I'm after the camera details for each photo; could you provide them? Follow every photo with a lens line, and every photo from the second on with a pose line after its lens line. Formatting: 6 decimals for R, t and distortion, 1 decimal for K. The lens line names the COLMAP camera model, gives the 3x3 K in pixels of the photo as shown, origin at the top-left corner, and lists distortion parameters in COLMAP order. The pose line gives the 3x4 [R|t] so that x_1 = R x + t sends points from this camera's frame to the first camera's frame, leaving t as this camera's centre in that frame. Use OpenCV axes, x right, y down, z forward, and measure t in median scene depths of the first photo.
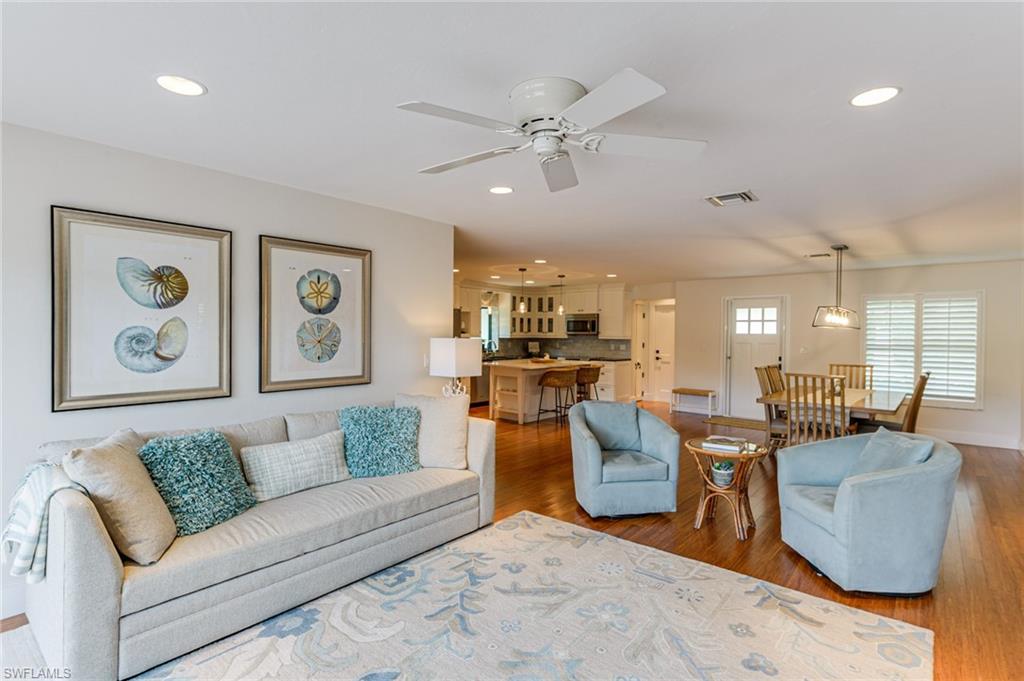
lens RADIAL K [[485.4, 0, 500.7], [0, 485.4, 337.1], [0, 0, 1]] dist [0.019349, -0.003643]
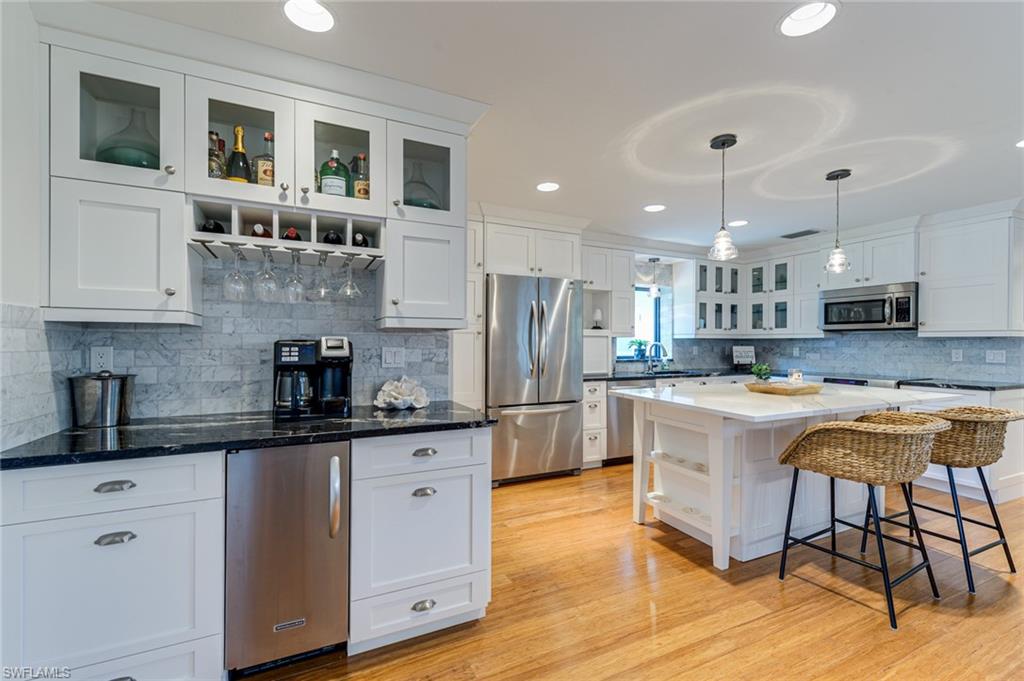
lens RADIAL K [[424.7, 0, 452.7], [0, 424.7, 343.0], [0, 0, 1]] dist [0.002326, -0.001029]
pose [[0.871943, -0.005371, -0.489577, 0.015302], [0.002784, 0.999978, -0.006012, 0.009275], [0.489599, 0.003879, 0.871939, 0.415063]]
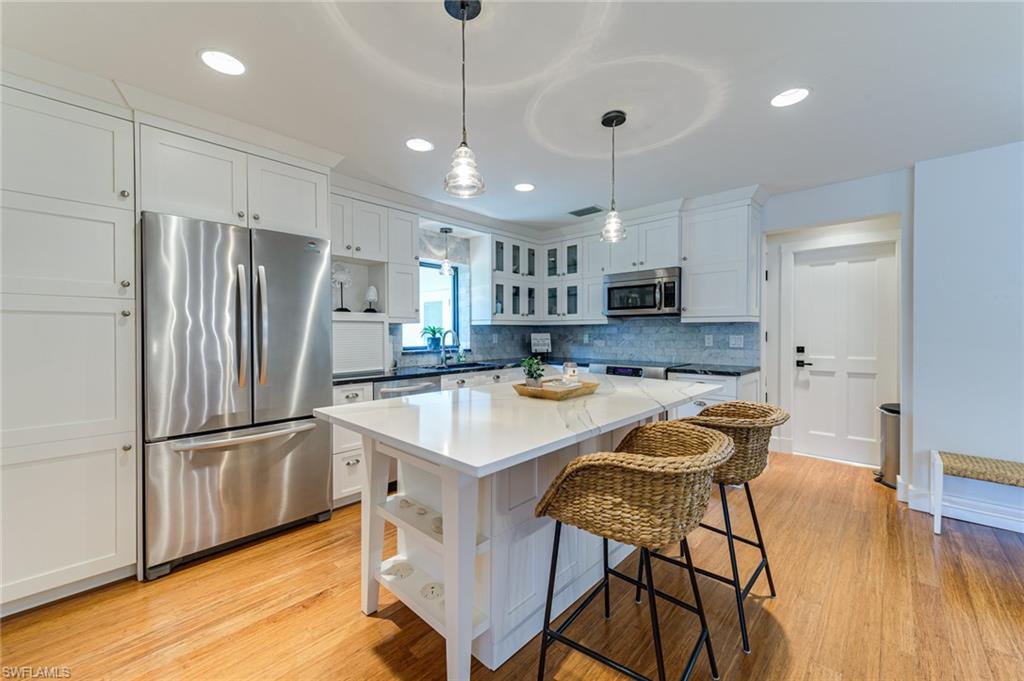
lens RADIAL K [[424.7, 0, 485.9], [0, 424.7, 336.7], [0, 0, 1]] dist [0.002326, -0.001029]
pose [[0.995753, -0.010875, -0.091418, 0.053553], [0.011690, 0.999897, 0.008385, 0.010118], [0.091317, -0.009418, 0.995777, 0.557180]]
